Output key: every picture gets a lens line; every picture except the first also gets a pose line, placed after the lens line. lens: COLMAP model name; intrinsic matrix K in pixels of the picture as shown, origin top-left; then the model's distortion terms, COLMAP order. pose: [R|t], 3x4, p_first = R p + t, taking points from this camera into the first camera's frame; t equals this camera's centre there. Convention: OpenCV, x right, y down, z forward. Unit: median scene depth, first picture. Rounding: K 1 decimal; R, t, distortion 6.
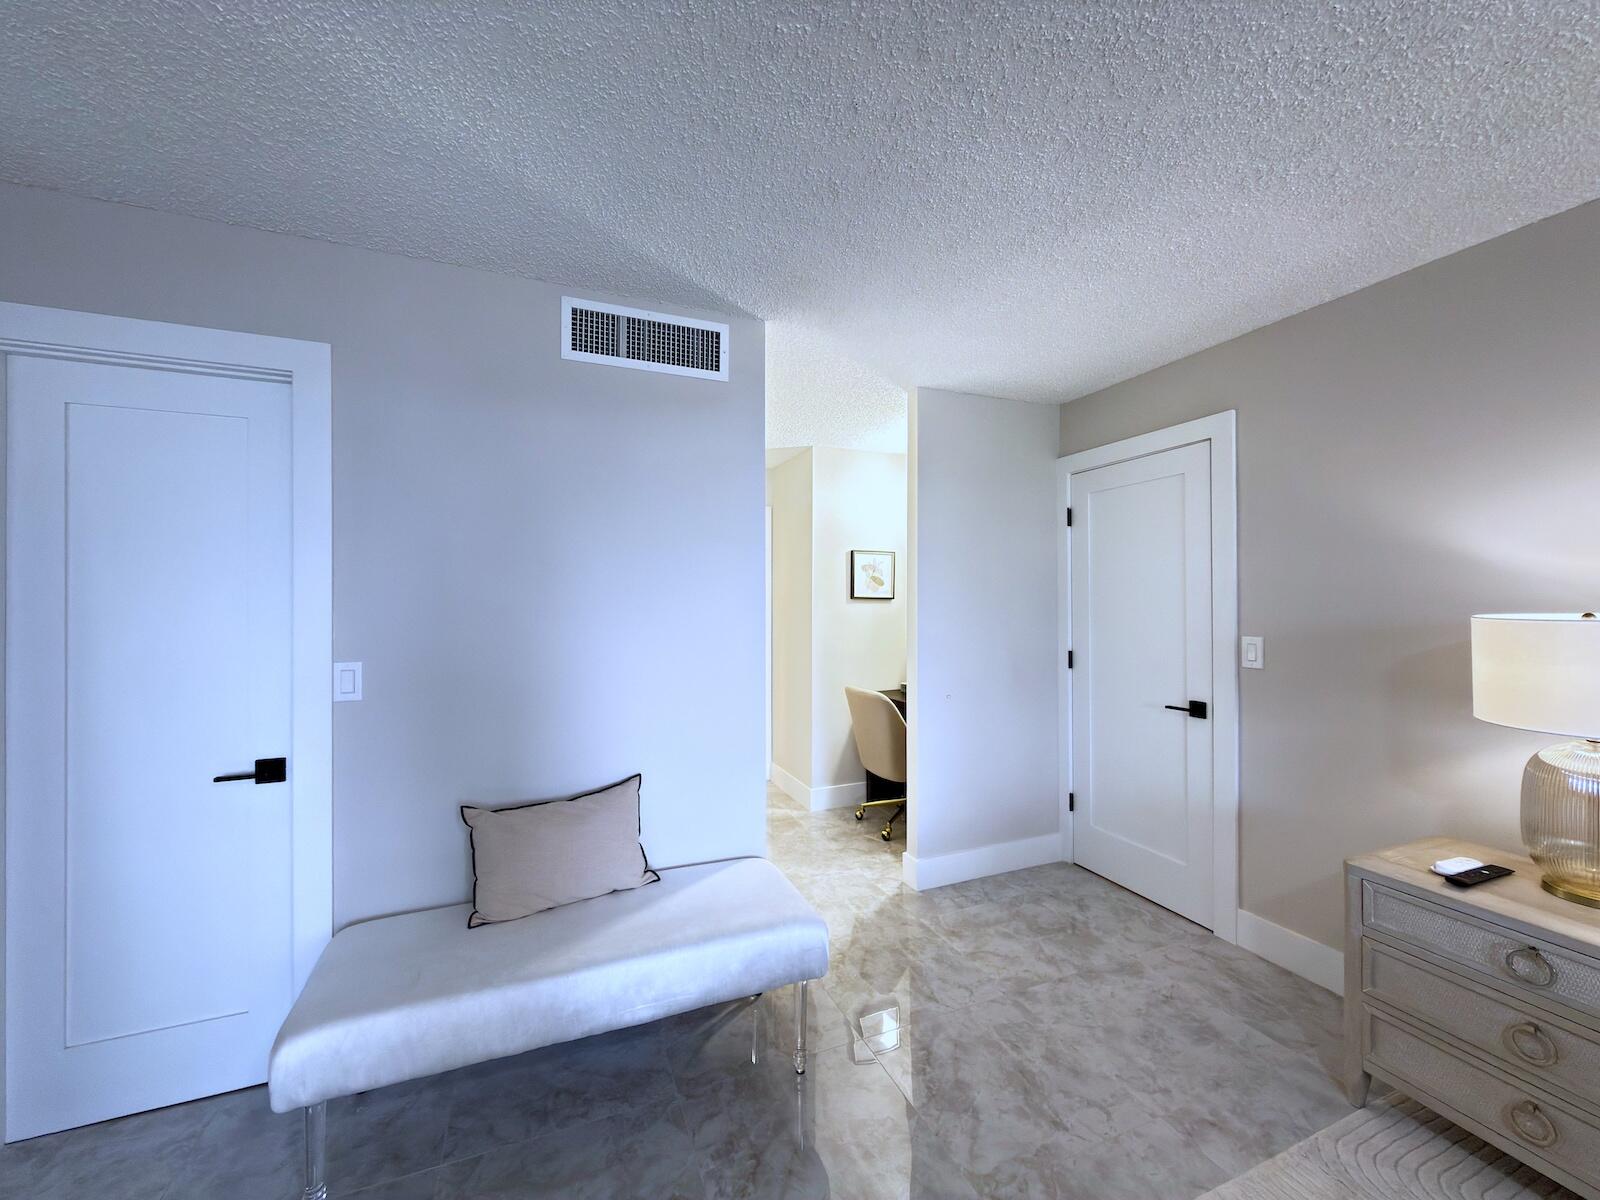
lens RADIAL K [[633.4, 0, 804.5], [0, 633.4, 598.8], [0, 0, 1]] dist [-0.001253, 0.000466]
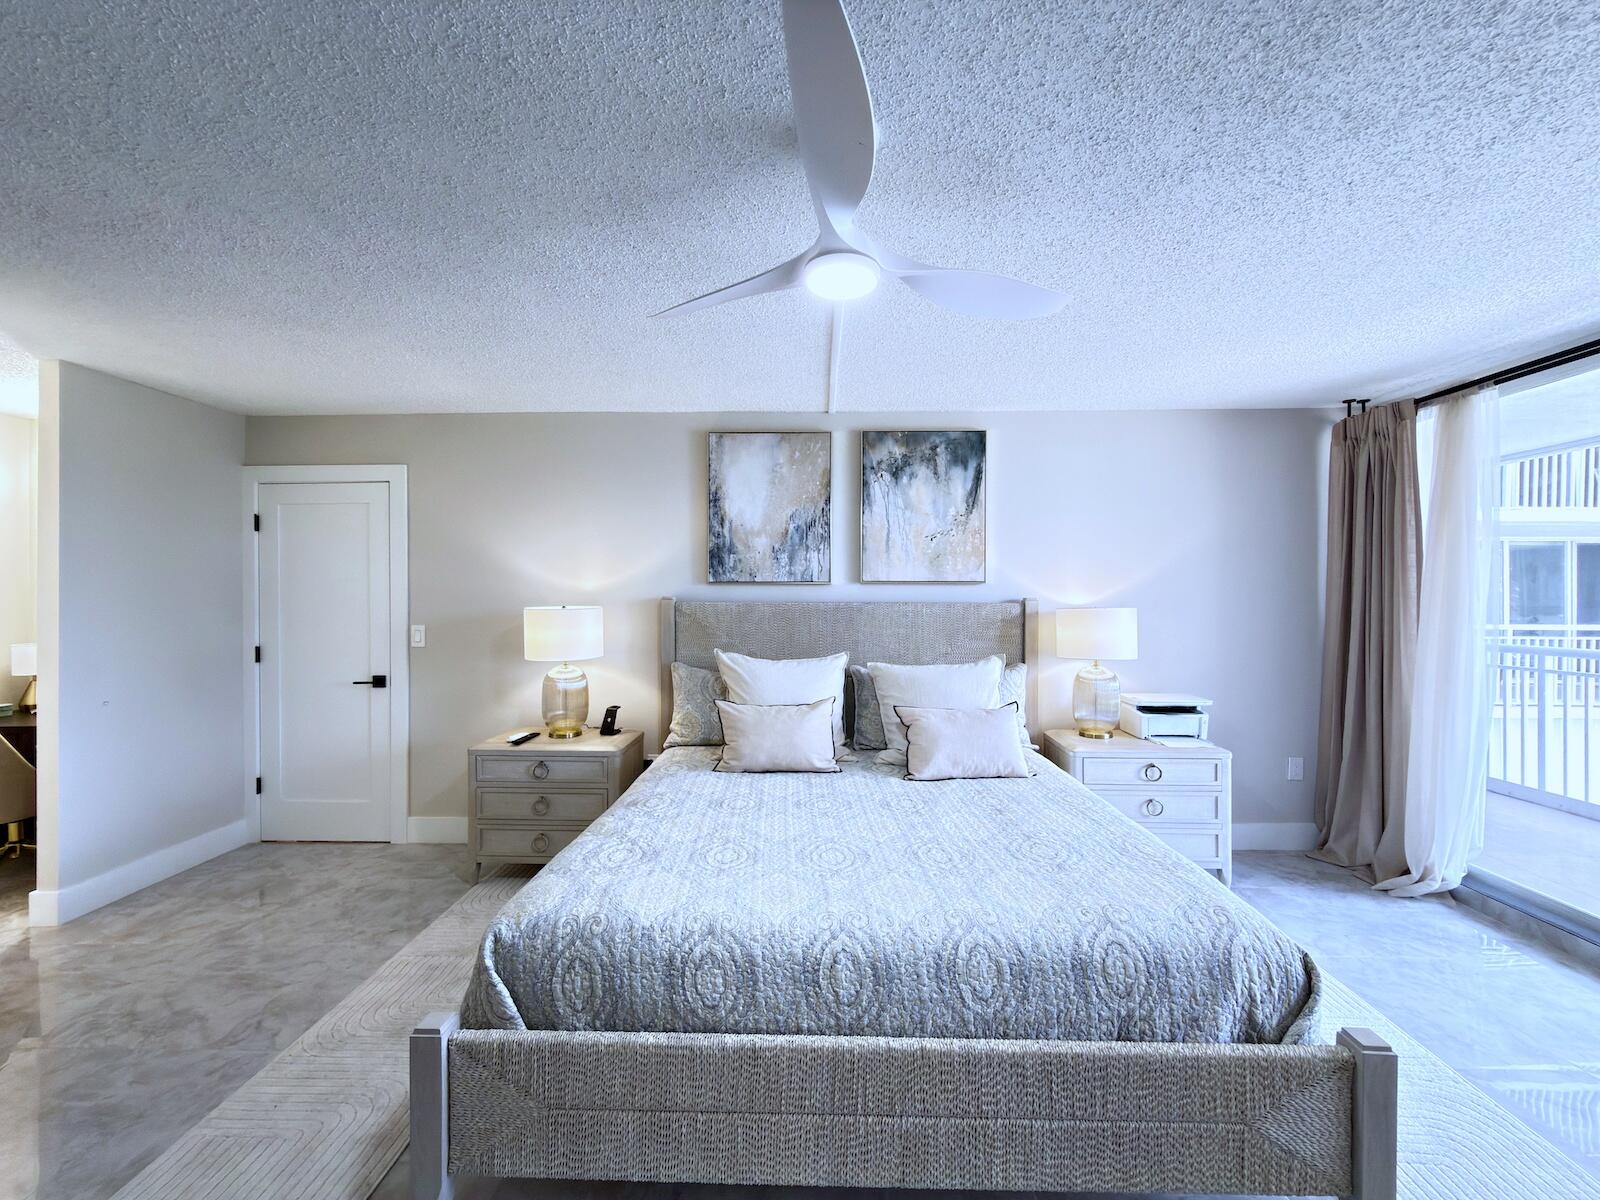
lens RADIAL K [[633.4, 0, 800.7], [0, 633.4, 602.3], [0, 0, 1]] dist [-0.001253, 0.000466]
pose [[0.401104, -0.000935, 0.916032, -0.273712], [-0.003732, 0.999990, 0.002655, 0.000488], [-0.916025, -0.004484, 0.401096, -0.390108]]
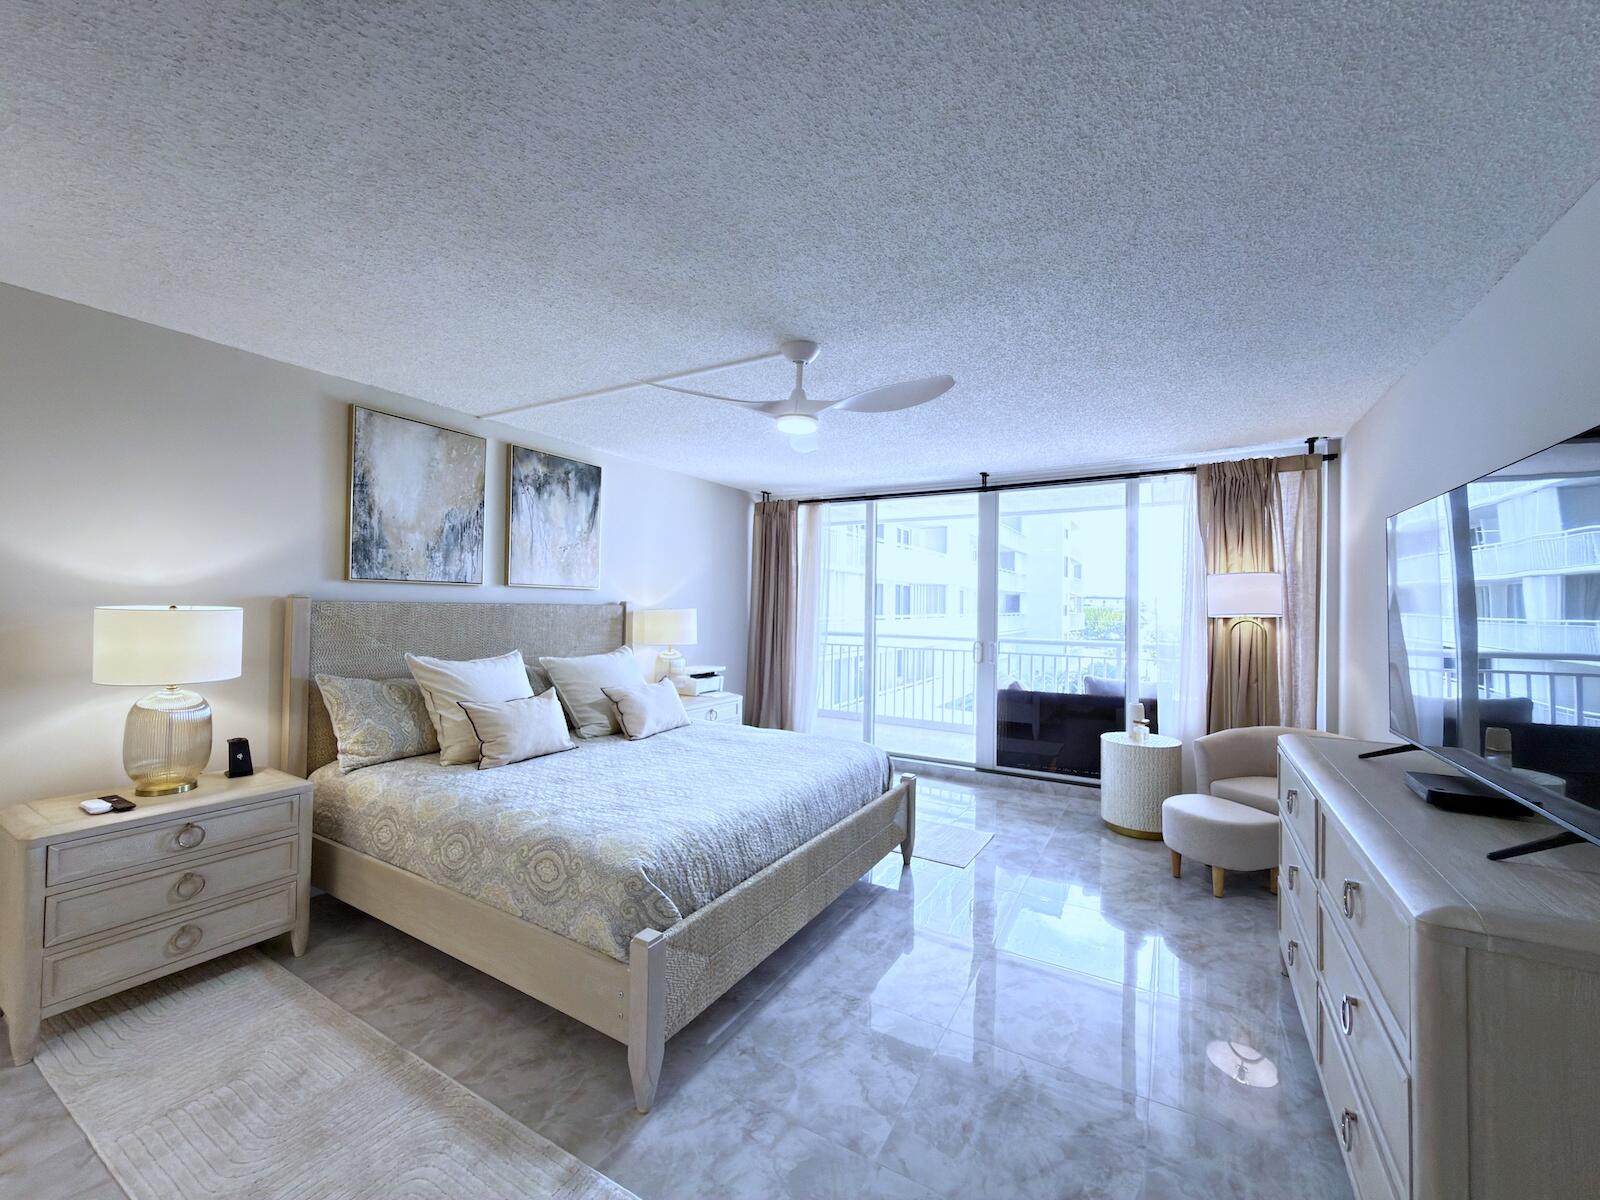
lens RADIAL K [[633.4, 0, 798.5], [0, 633.4, 600.6], [0, 0, 1]] dist [-0.001253, 0.000466]
pose [[-0.601512, 0.001211, 0.798863, -0.560483], [-0.012833, 0.999855, -0.011178, 0.004871], [-0.798761, -0.016976, -0.601409, 0.436624]]
